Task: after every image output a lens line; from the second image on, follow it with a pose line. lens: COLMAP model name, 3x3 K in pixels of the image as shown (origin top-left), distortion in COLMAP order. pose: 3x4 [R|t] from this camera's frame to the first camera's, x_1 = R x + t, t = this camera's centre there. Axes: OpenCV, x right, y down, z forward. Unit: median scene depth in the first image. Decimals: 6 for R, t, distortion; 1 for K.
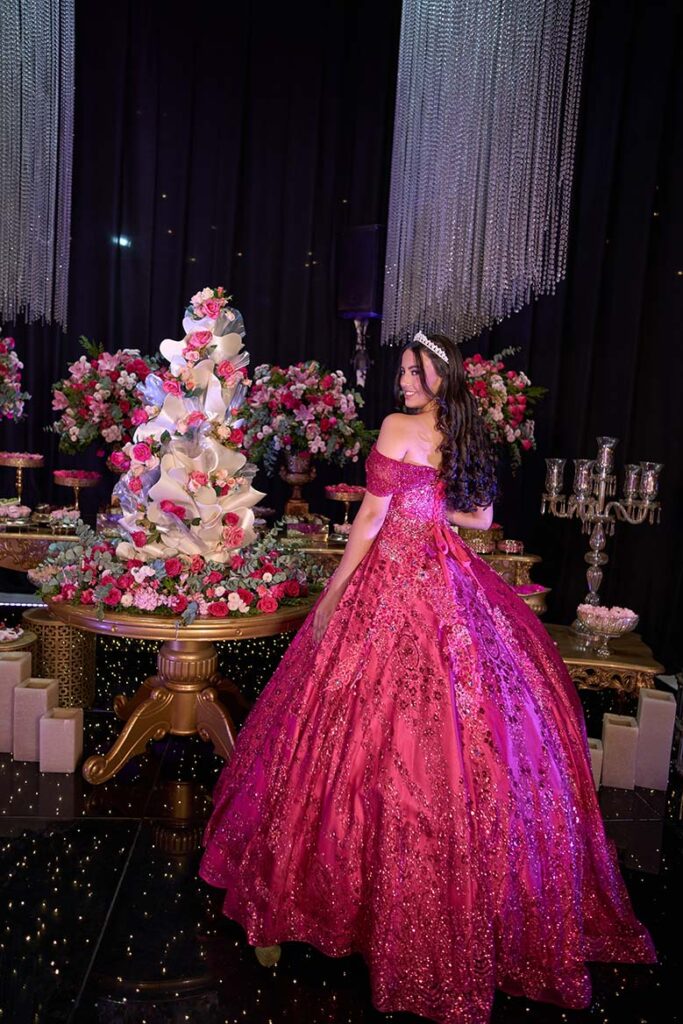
lens RADIAL K [[728.0, 0, 346.5], [0, 728.0, 516.7], [0, 0, 1]] dist [-0.106542, 0.127055]
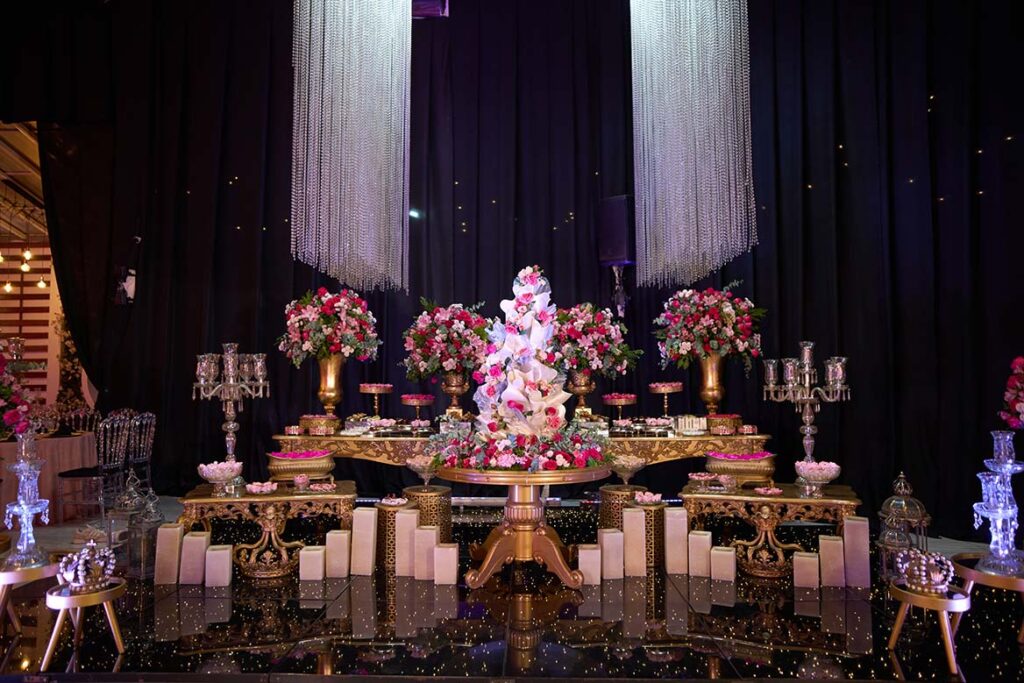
lens RADIAL K [[723.5, 0, 511.1], [0, 723.5, 336.9], [0, 0, 1]] dist [-0.105179, 0.123742]
pose [[0.990147, -0.070843, -0.120788, -0.036223], [0.051730, 0.986620, -0.154613, 0.063161], [0.130125, 0.146842, 0.980564, -0.422731]]
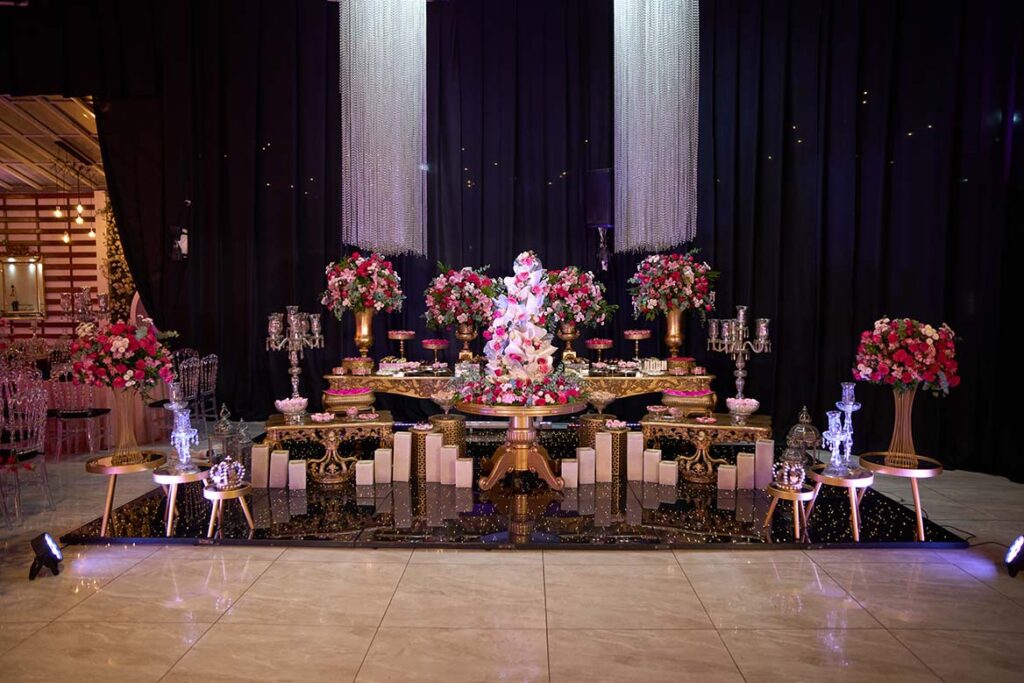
lens RADIAL K [[723.5, 0, 511.1], [0, 723.5, 336.9], [0, 0, 1]] dist [-0.105179, 0.123742]
pose [[0.990377, -0.056784, -0.126214, 0.014094], [0.051543, 0.997683, -0.044407, 0.017207], [0.128443, 0.037474, 0.991009, -0.823631]]
